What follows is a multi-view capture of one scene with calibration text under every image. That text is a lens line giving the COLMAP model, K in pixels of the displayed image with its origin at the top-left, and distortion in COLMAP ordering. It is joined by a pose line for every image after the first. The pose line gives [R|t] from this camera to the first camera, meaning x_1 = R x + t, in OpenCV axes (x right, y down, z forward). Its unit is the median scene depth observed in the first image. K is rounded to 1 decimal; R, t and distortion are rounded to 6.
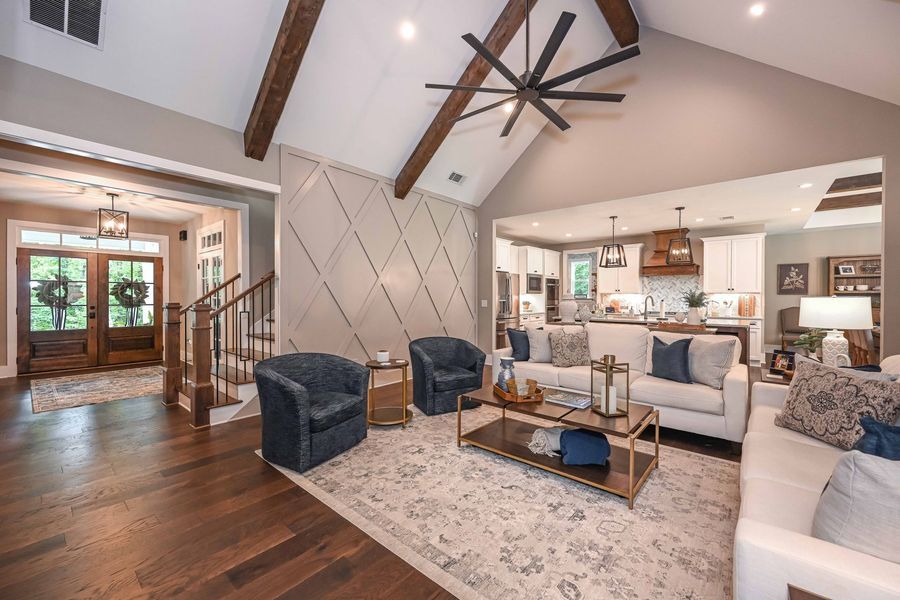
lens RADIAL K [[360.2, 0, 453.0], [0, 360.2, 298.8], [0, 0, 1]] dist [0.000712, 0.000357]
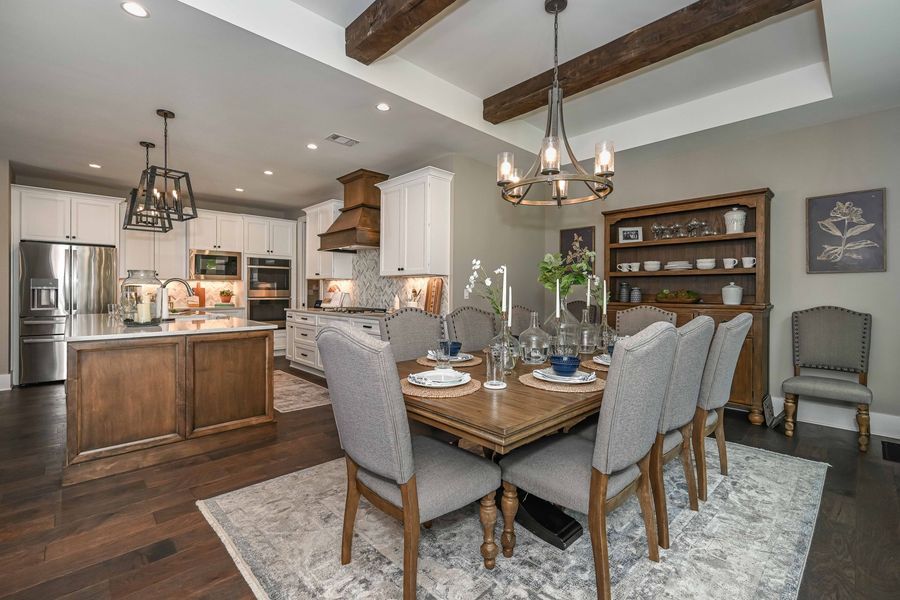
lens RADIAL K [[399.7, 0, 450.0], [0, 399.7, 299.7], [0, 0, 1]] dist [-0.001031, -0.000084]
pose [[0.995082, 0.004679, -0.098944, 0.863809], [-0.003067, 0.999860, 0.016439, 0.011802], [0.099007, -0.016055, 0.994957, 0.345845]]
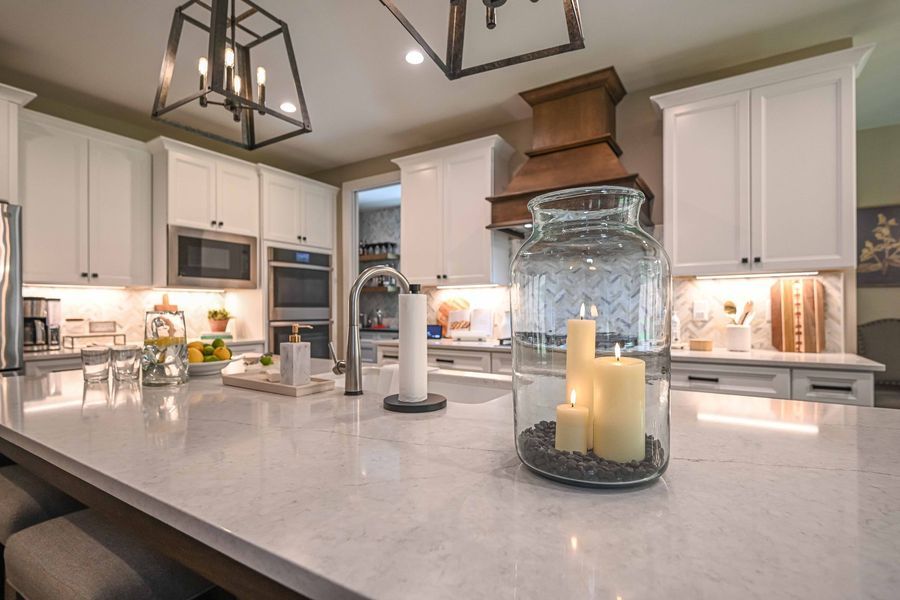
lens RADIAL K [[446.0, 0, 449.7], [0, 446.0, 308.6], [0, 0, 1]] dist [-0.002471, -0.000297]
pose [[0.990852, -0.007086, 0.134767, 0.457589], [0.008148, 0.999940, -0.007326, 0.012596], [-0.134707, 0.008357, 0.990850, 0.642232]]
